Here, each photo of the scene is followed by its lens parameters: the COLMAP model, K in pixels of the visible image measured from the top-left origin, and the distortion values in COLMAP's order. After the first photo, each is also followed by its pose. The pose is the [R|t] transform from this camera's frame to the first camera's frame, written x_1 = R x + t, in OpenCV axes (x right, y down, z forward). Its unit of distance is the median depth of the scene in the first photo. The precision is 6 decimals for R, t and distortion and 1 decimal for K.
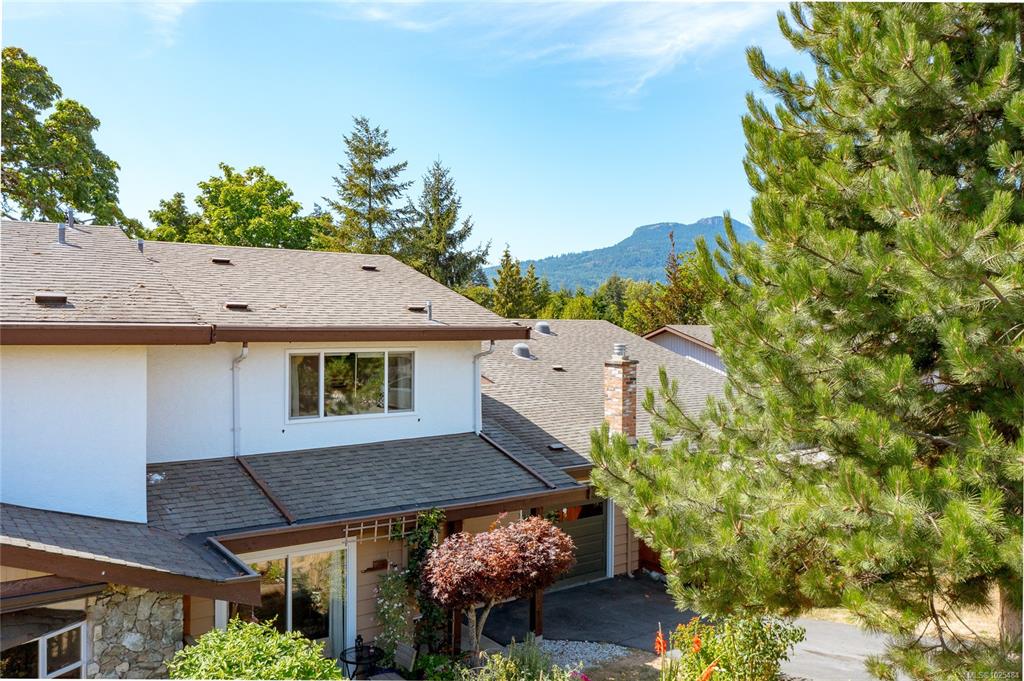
lens RADIAL K [[826.3, 0, 511.6], [0, 826.3, 338.6], [0, 0, 1]] dist [0.005524, 0.002124]
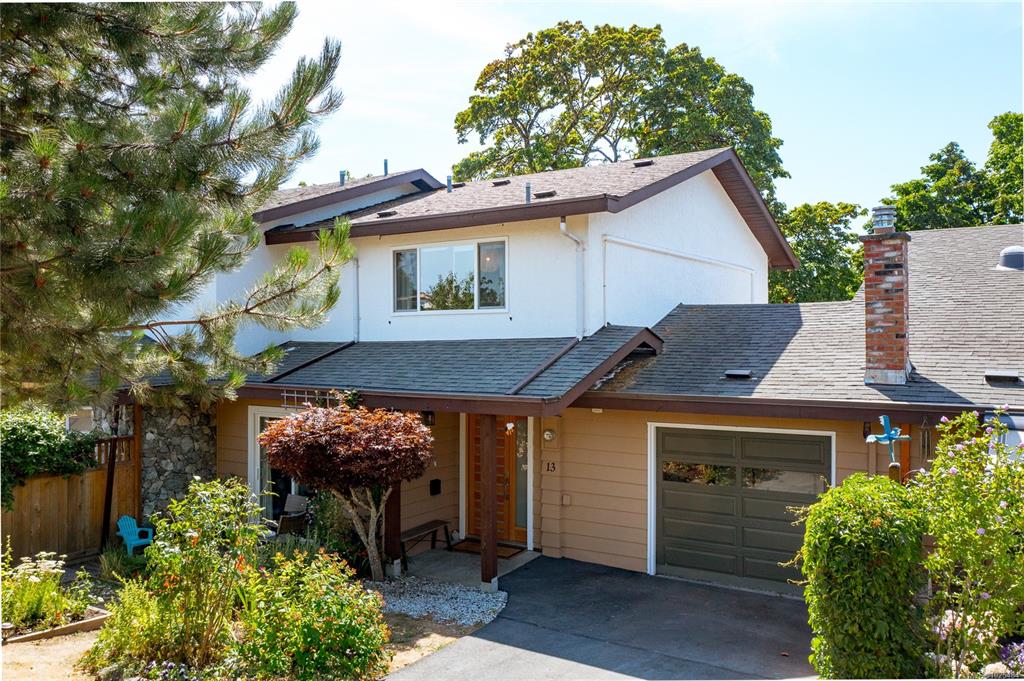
lens RADIAL K [[826.3, 0, 511.5], [0, 826.3, 342.5], [0, 0, 1]] dist [0.005524, 0.002124]
pose [[0.339066, -0.004594, -0.940751, 0.723449], [-0.004748, 0.999967, -0.006594, 0.130372], [0.940750, 0.006703, 0.339033, 0.701808]]
